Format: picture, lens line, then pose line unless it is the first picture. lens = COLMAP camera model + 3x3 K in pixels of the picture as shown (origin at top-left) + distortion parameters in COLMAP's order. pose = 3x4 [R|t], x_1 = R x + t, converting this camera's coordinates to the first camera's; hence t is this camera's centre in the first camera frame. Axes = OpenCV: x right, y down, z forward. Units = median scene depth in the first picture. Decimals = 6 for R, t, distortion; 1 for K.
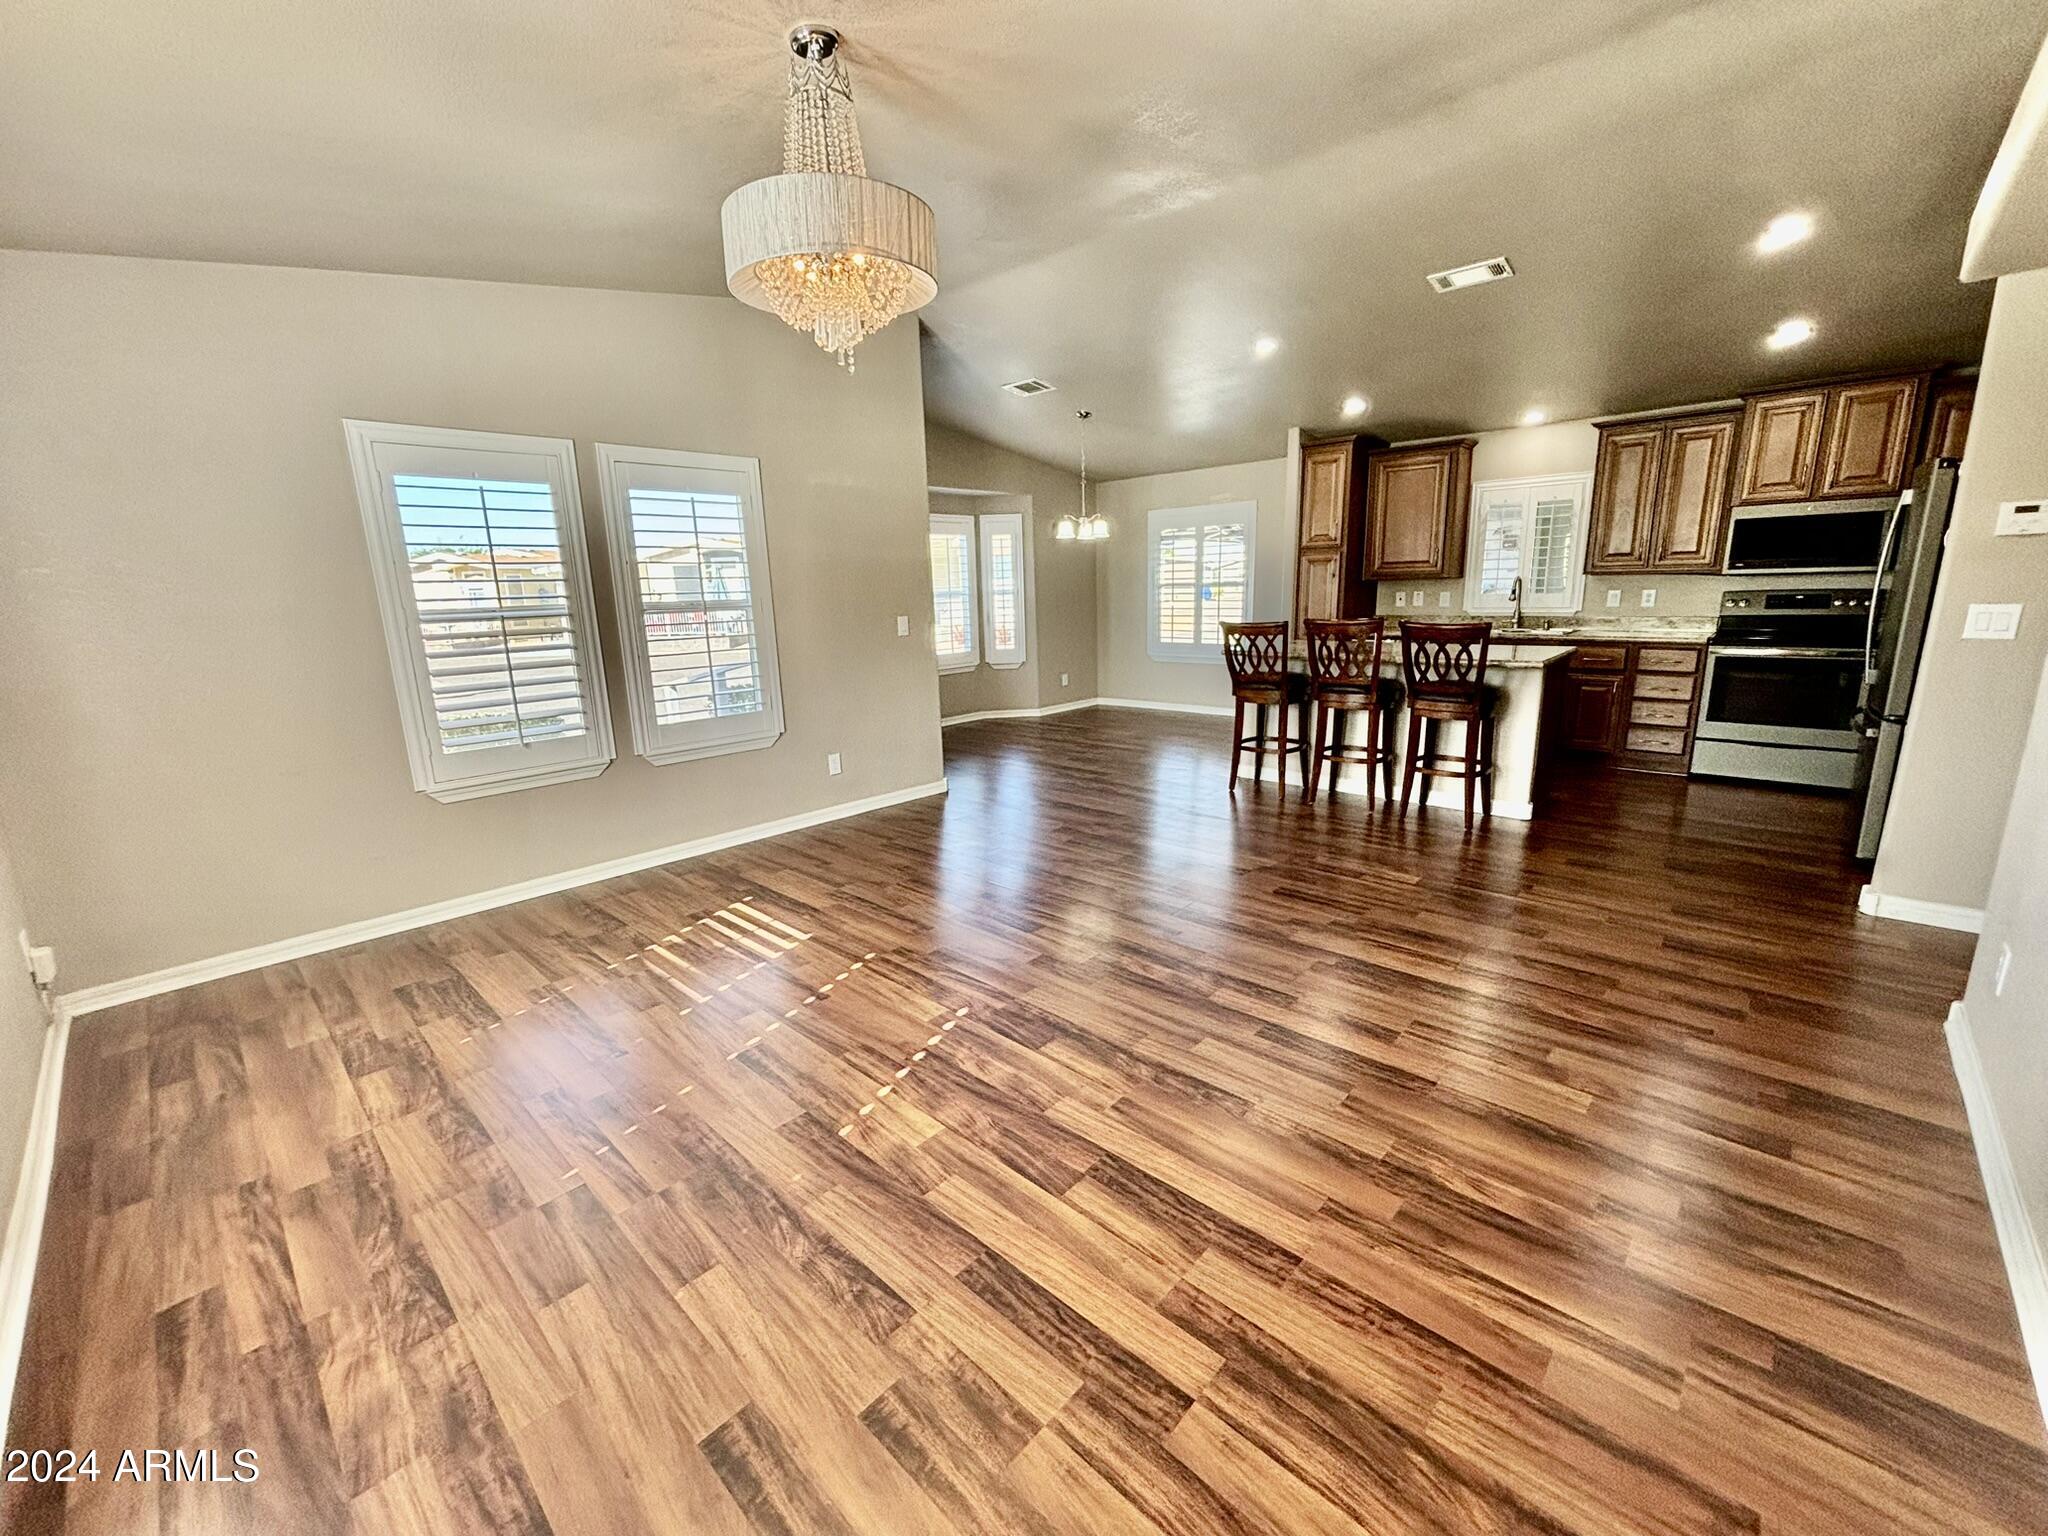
lens RADIAL K [[821.7, 0, 1023.5], [0, 821.7, 764.3], [0, 0, 1]] dist [0.003591, -0.000890]
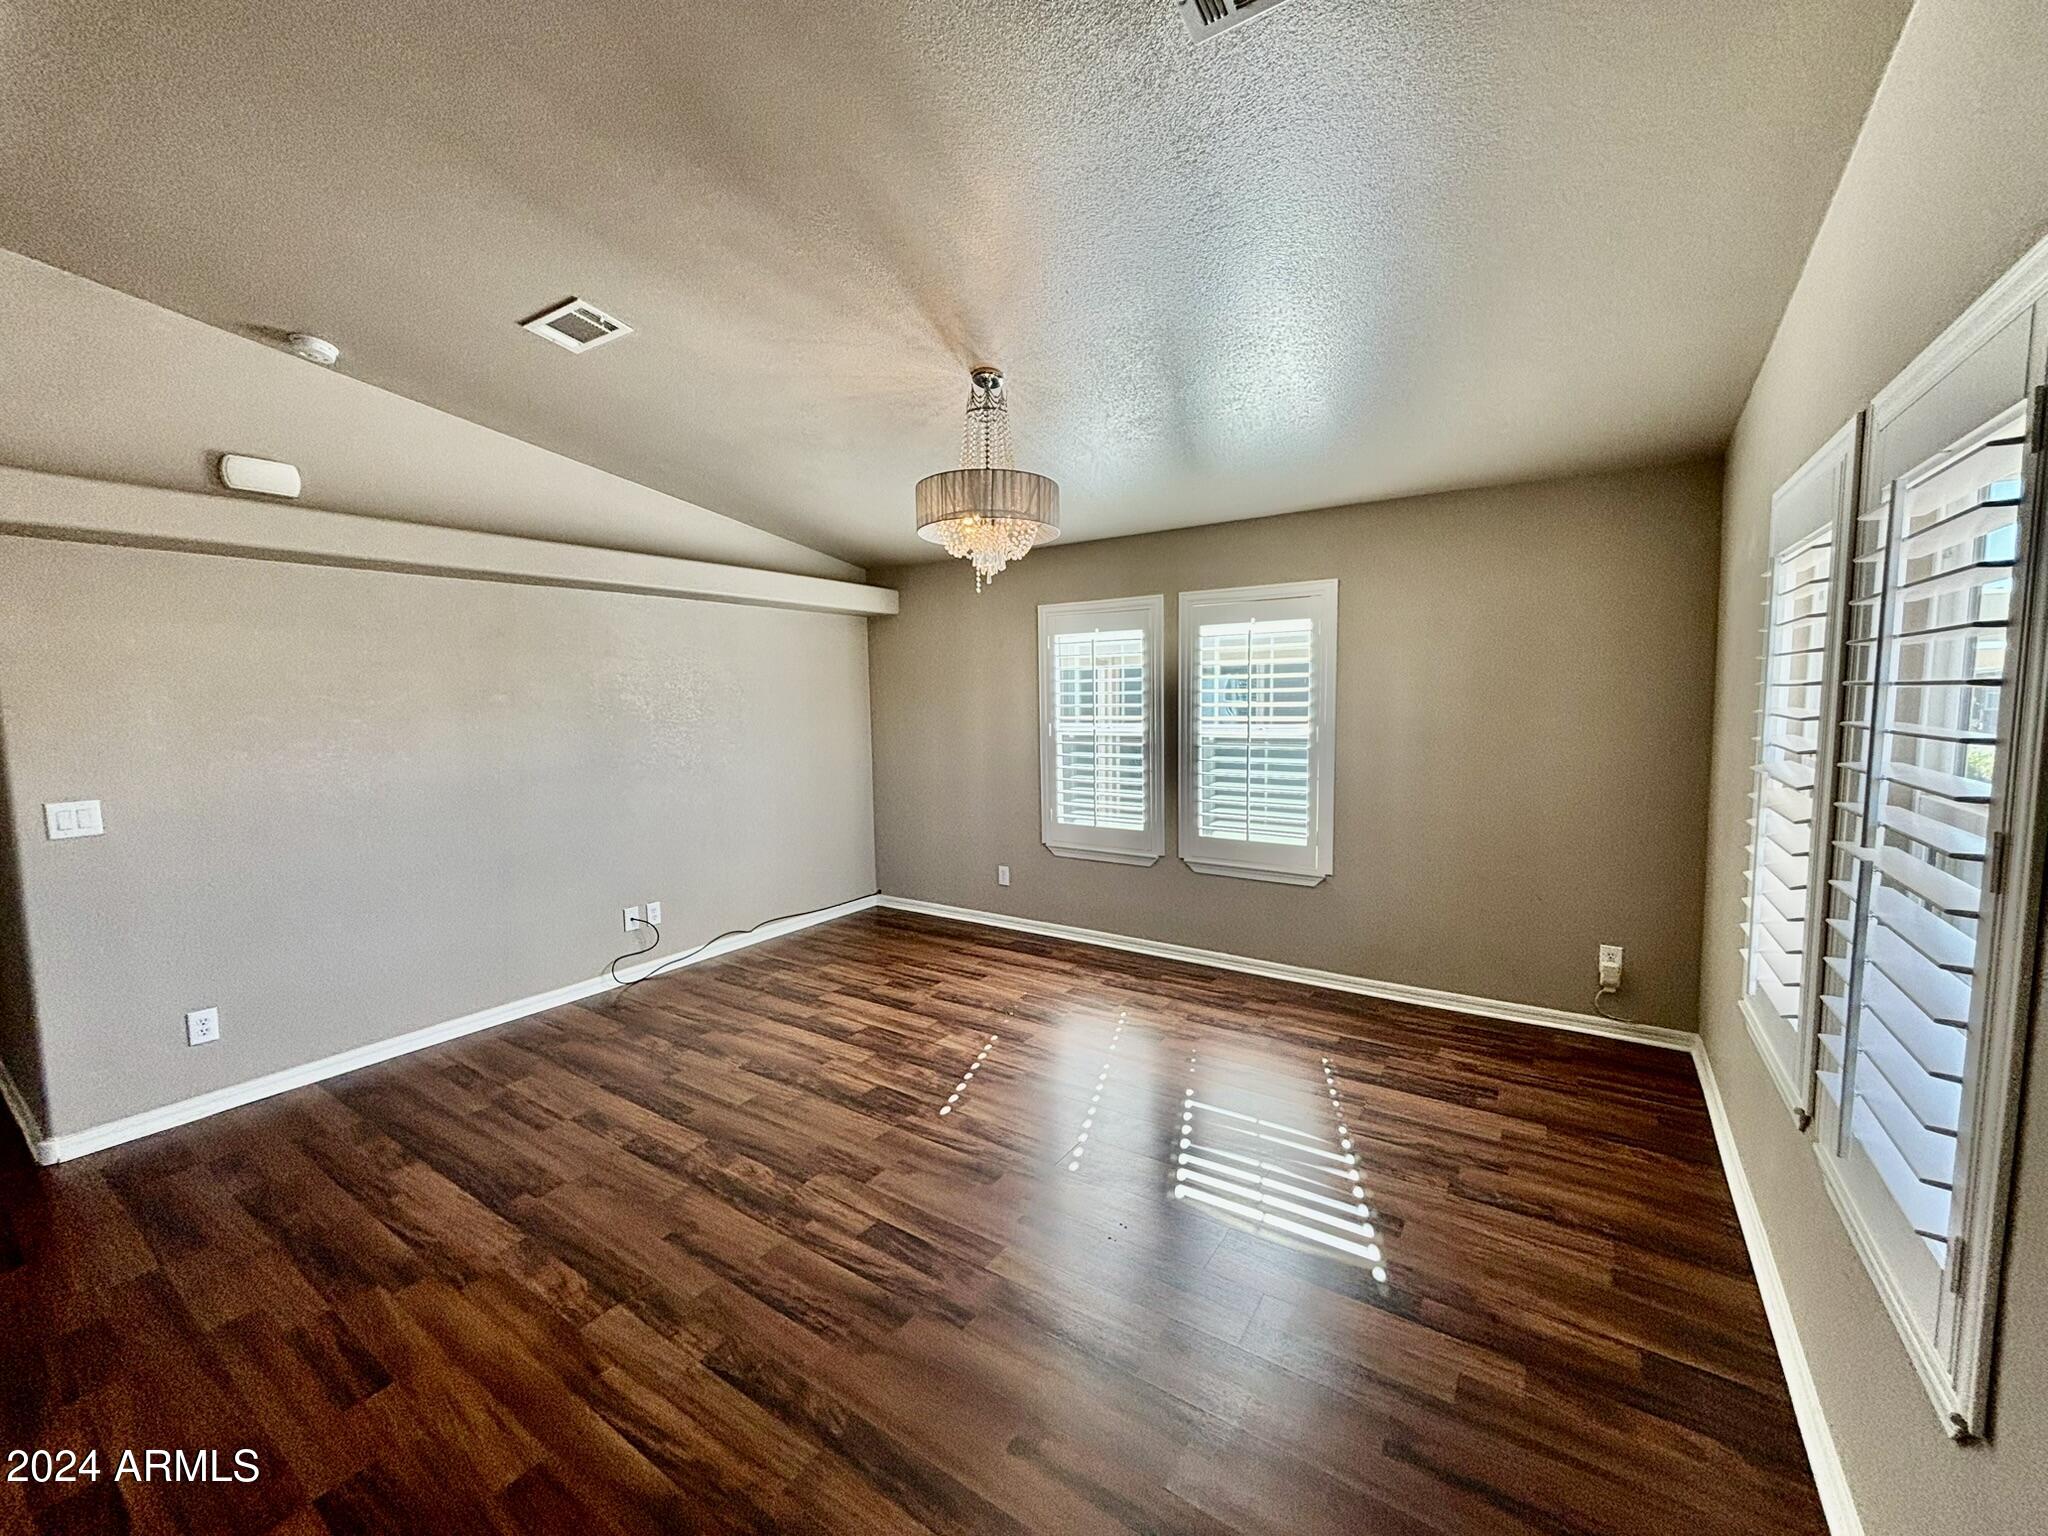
lens RADIAL K [[821.7, 0, 1023.2], [0, 821.7, 775.8], [0, 0, 1]] dist [0.003591, -0.000890]
pose [[-0.985946, 0.060530, -0.155713, -0.021710], [0.008875, 0.949716, 0.312986, -0.315223], [0.166828, 0.307206, -0.936906, 1.258694]]
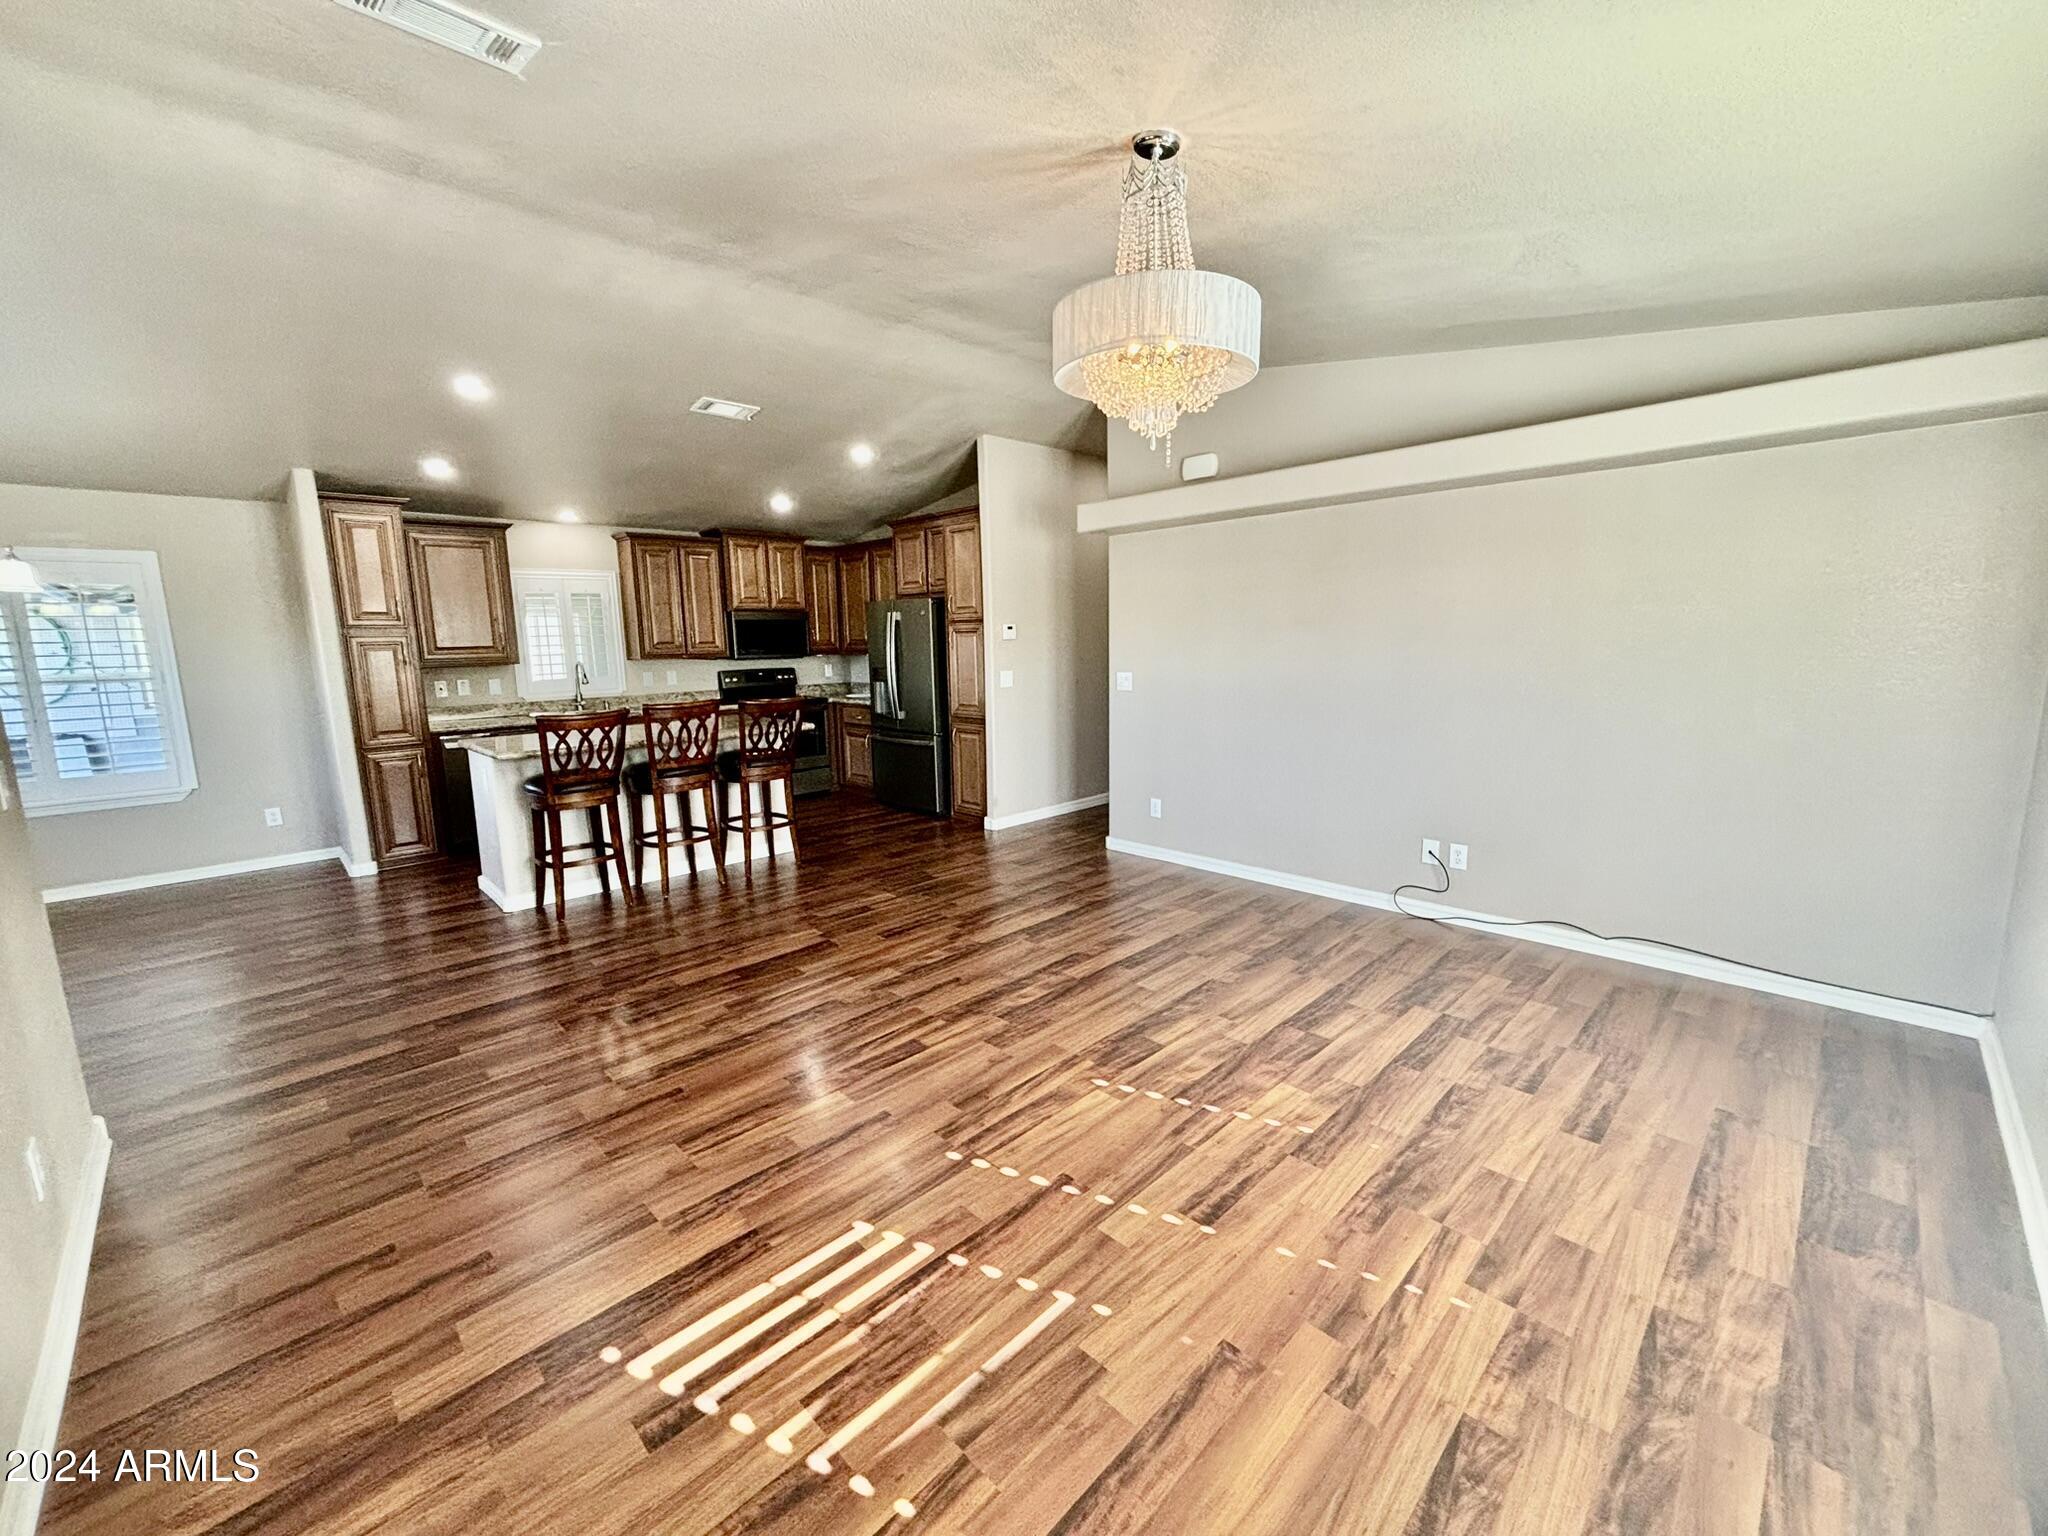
lens RADIAL K [[821.7, 0, 1021.7], [0, 821.7, 770.3], [0, 0, 1]] dist [0.003591, -0.000890]
pose [[0.039306, -0.134567, 0.990125, -0.664363], [0.232156, 0.965005, 0.121937, -0.136513], [-0.971884, 0.225071, 0.069171, 0.612365]]
